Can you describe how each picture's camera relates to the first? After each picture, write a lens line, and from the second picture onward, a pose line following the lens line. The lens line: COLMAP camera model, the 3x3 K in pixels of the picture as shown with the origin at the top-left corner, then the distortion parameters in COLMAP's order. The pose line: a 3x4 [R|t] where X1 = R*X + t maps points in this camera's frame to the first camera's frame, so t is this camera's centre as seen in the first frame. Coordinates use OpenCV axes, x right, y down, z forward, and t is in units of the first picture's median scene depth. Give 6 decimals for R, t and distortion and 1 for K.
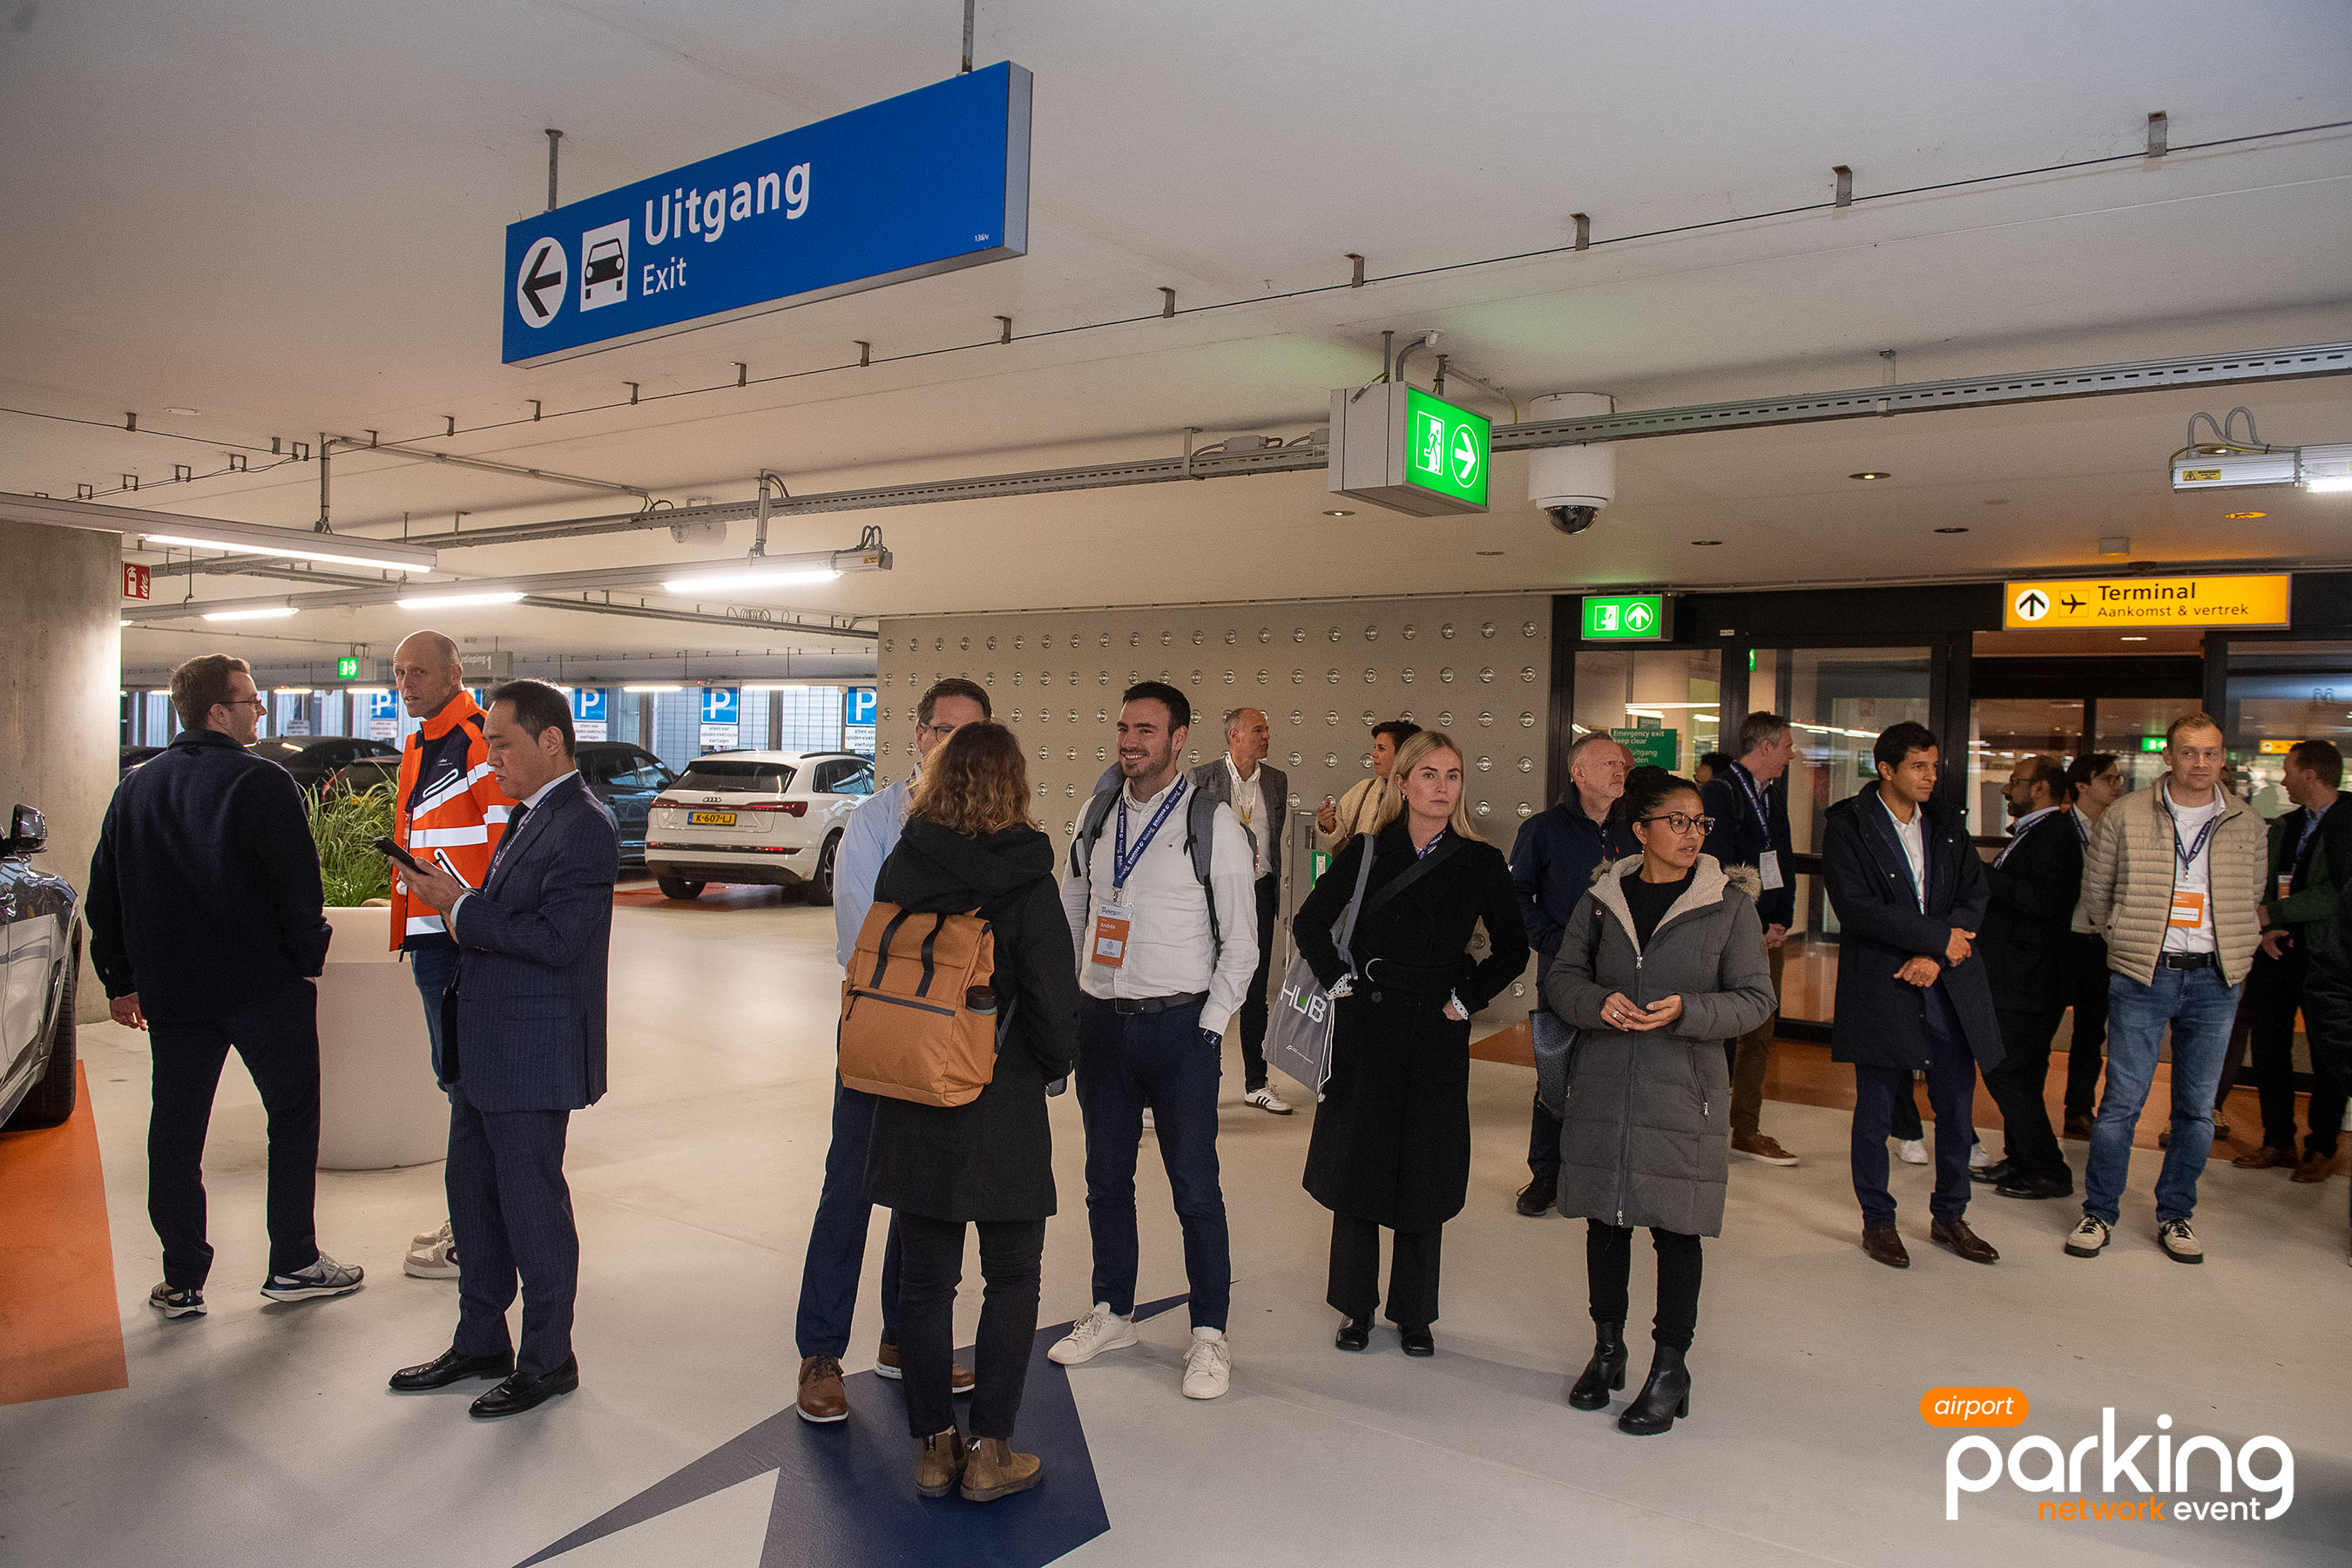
lens RADIAL K [[1776.8, 0, 1184.0], [0, 1776.8, 779.5], [0, 0, 1]] dist [-0.002635, 0.000837]
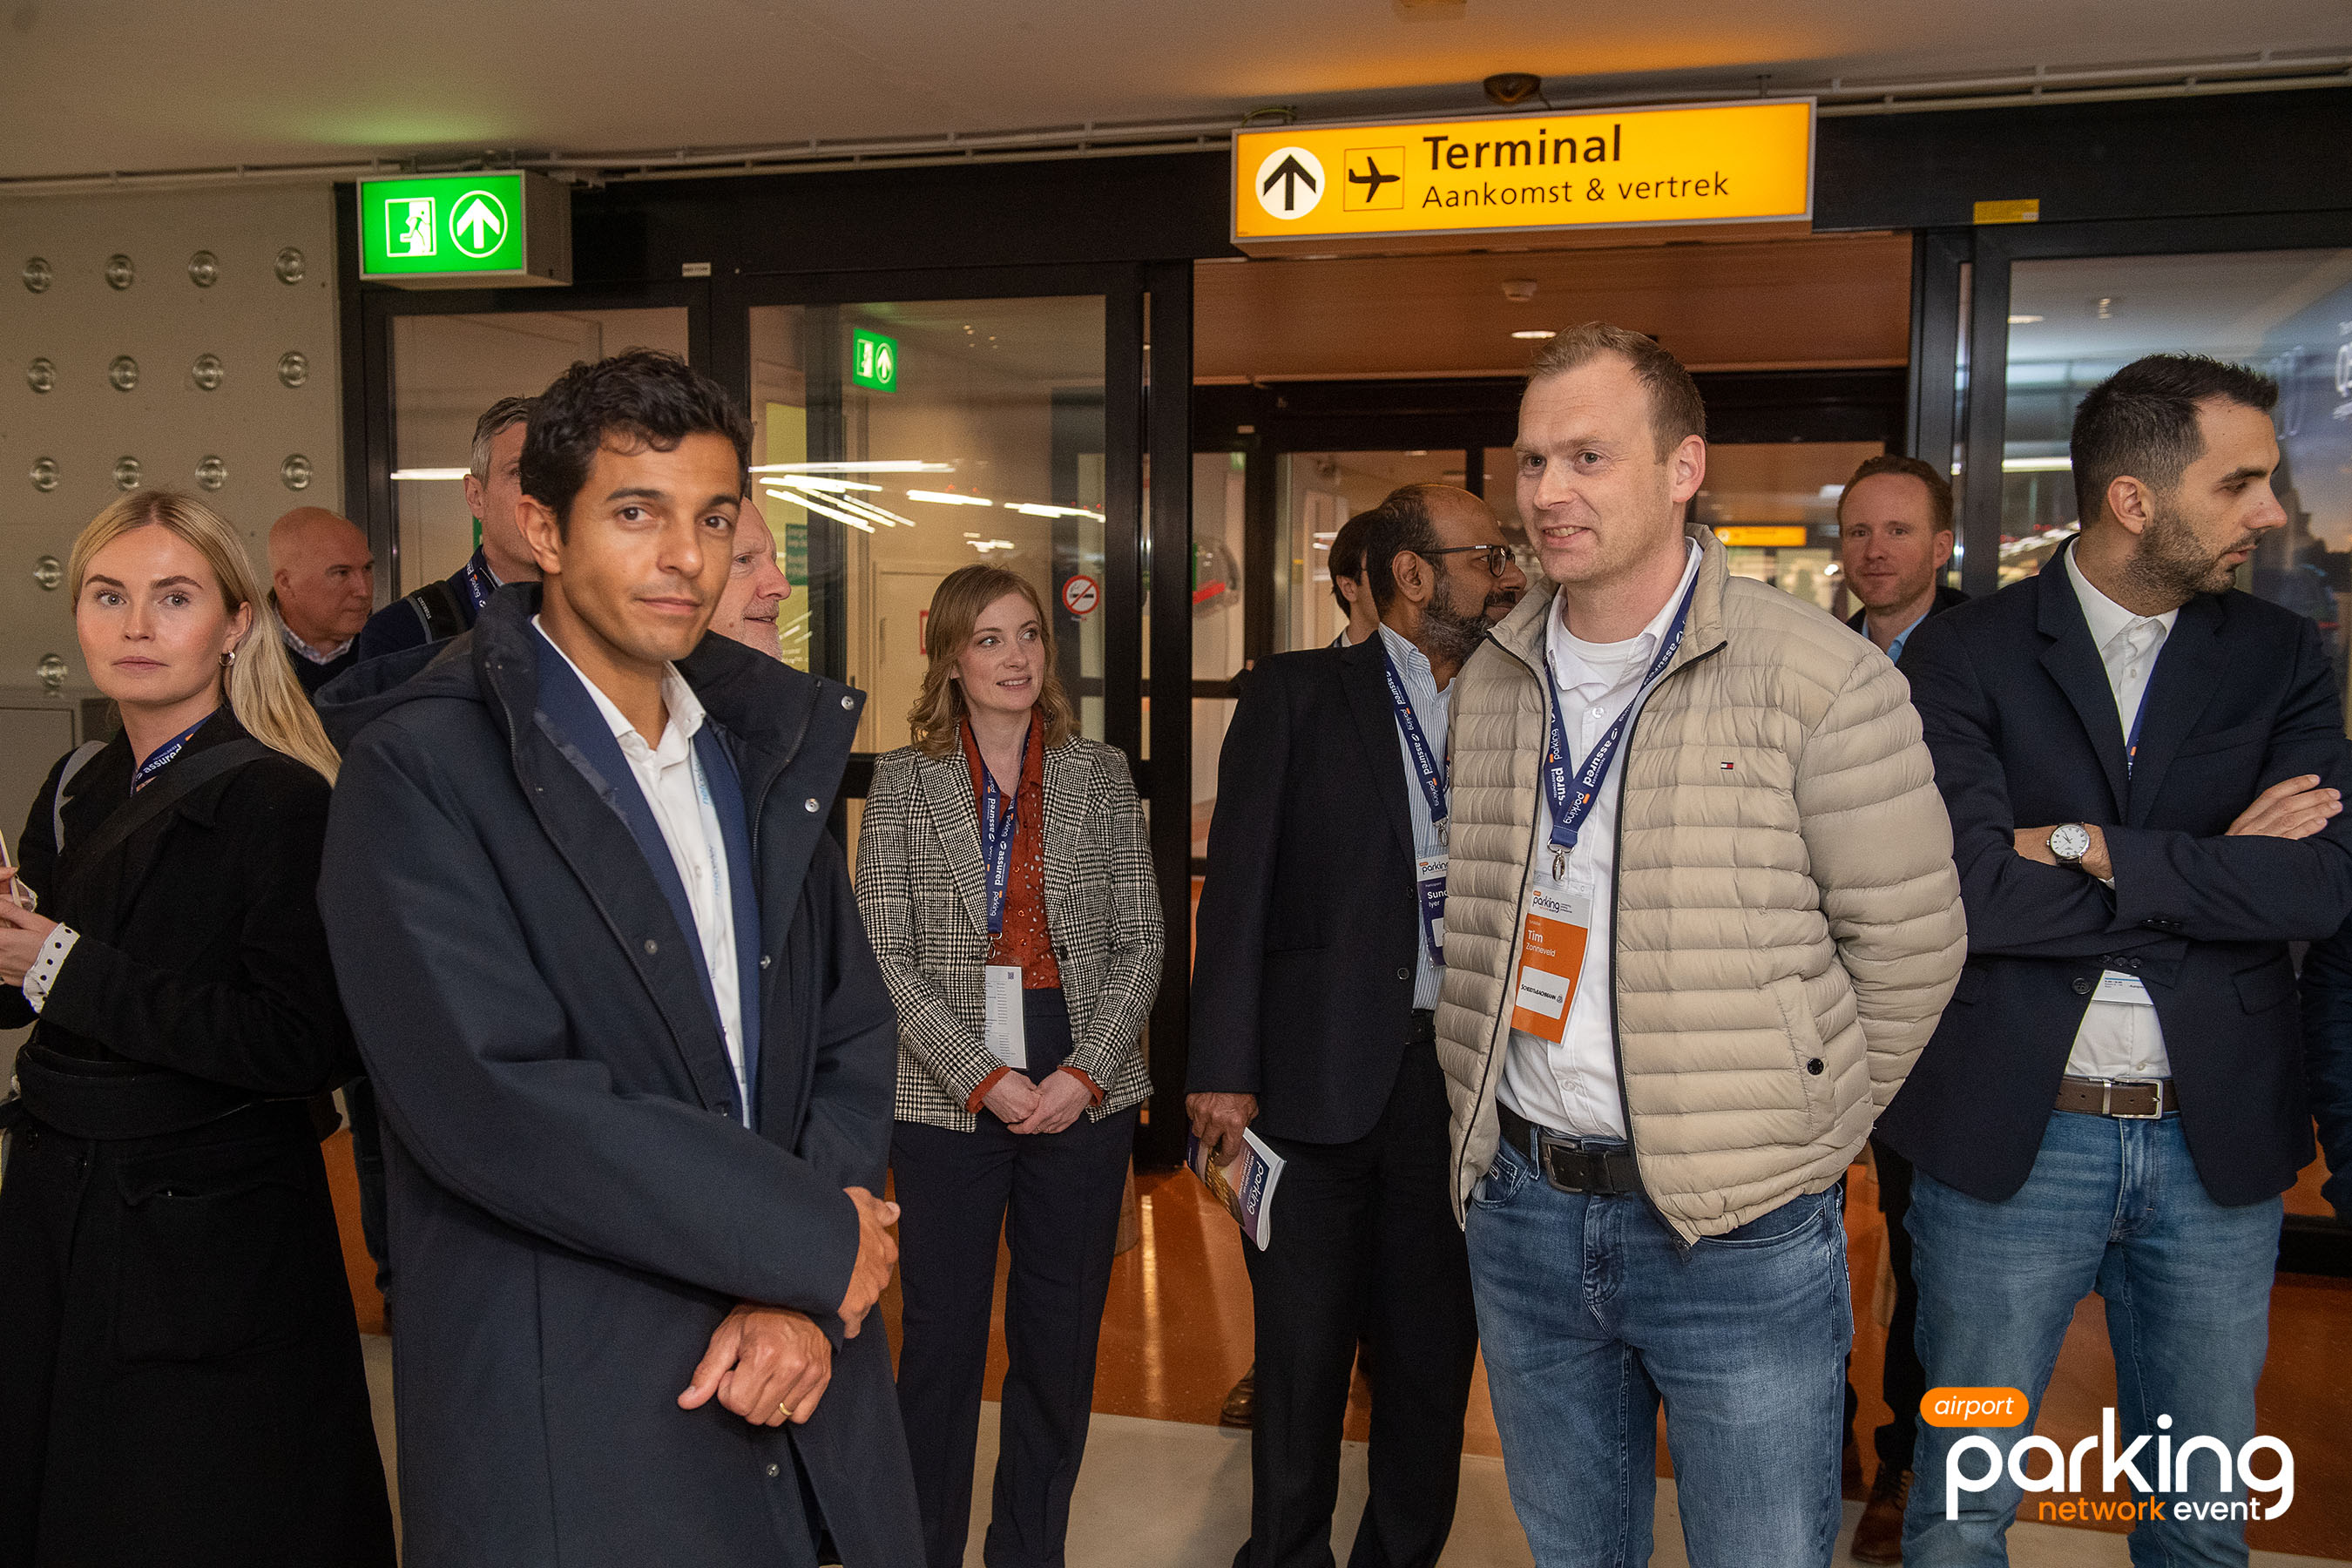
lens RADIAL K [[2326.3, 0, 1177.7], [0, 2326.3, 786.3], [0, 0, 1]] dist [0.001774, 0.000000]
pose [[0.951850, -0.039972, 0.303947, 0.274519], [0.017106, 0.996844, 0.077525, 0.003864], [-0.306087, -0.068593, 0.949529, 0.461117]]
